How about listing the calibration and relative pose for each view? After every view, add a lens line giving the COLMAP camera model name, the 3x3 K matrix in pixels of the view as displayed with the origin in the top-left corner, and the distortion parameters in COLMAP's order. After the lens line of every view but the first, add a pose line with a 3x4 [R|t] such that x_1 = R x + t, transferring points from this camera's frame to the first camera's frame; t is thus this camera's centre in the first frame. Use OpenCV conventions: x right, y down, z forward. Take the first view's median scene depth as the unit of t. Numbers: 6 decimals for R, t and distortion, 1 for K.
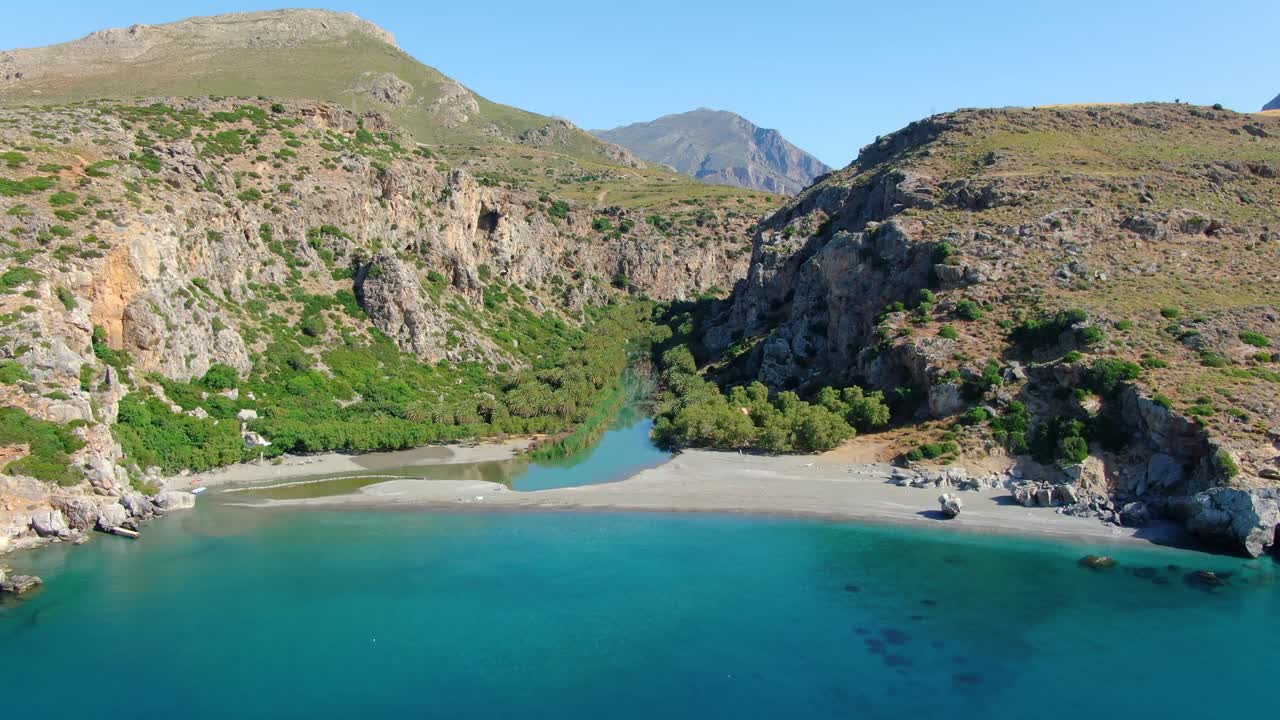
lens RADIAL K [[968.0, 0, 639.6], [0, 968.0, 354.1], [0, 0, 1]] dist [-0.009553, 0.009399]
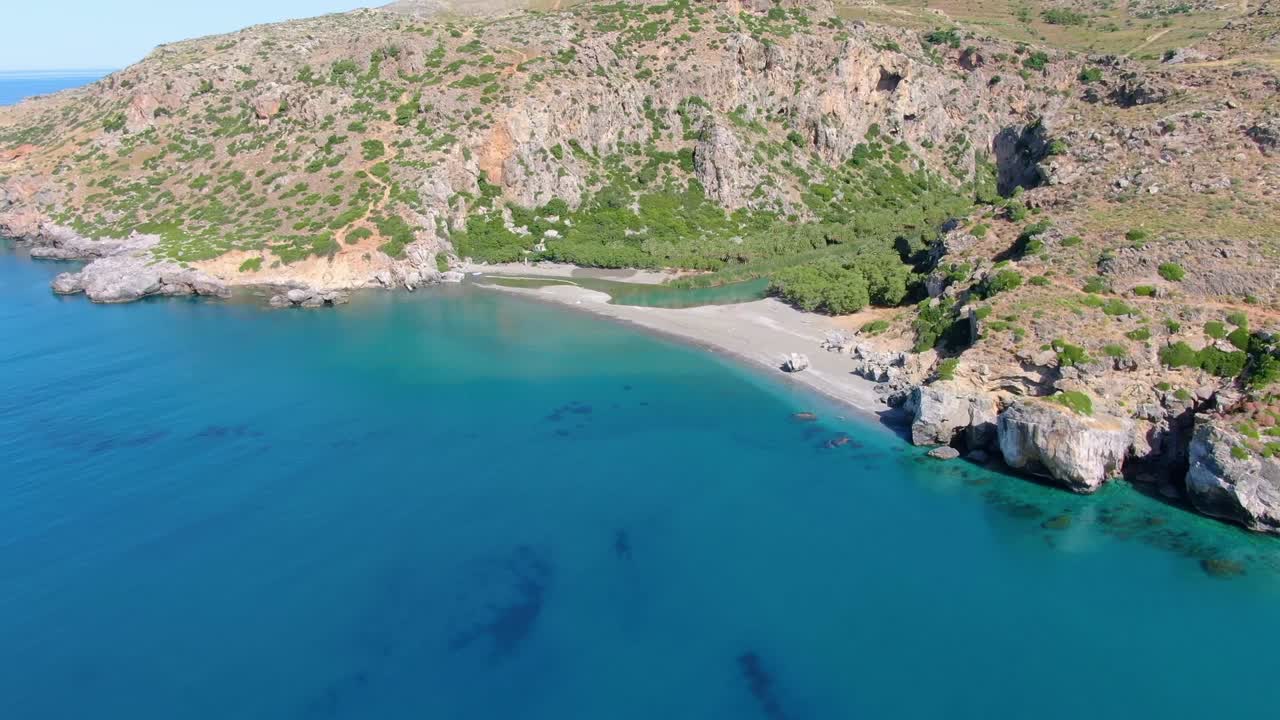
lens RADIAL K [[968.0, 0, 642.7], [0, 968.0, 363.2], [0, 0, 1]] dist [-0.009553, 0.009399]
pose [[0.731856, 0.199719, -0.651536, 0.607285], [-0.068997, 0.972893, 0.220724, -0.070626], [0.677958, -0.116583, 0.725797, -0.055994]]
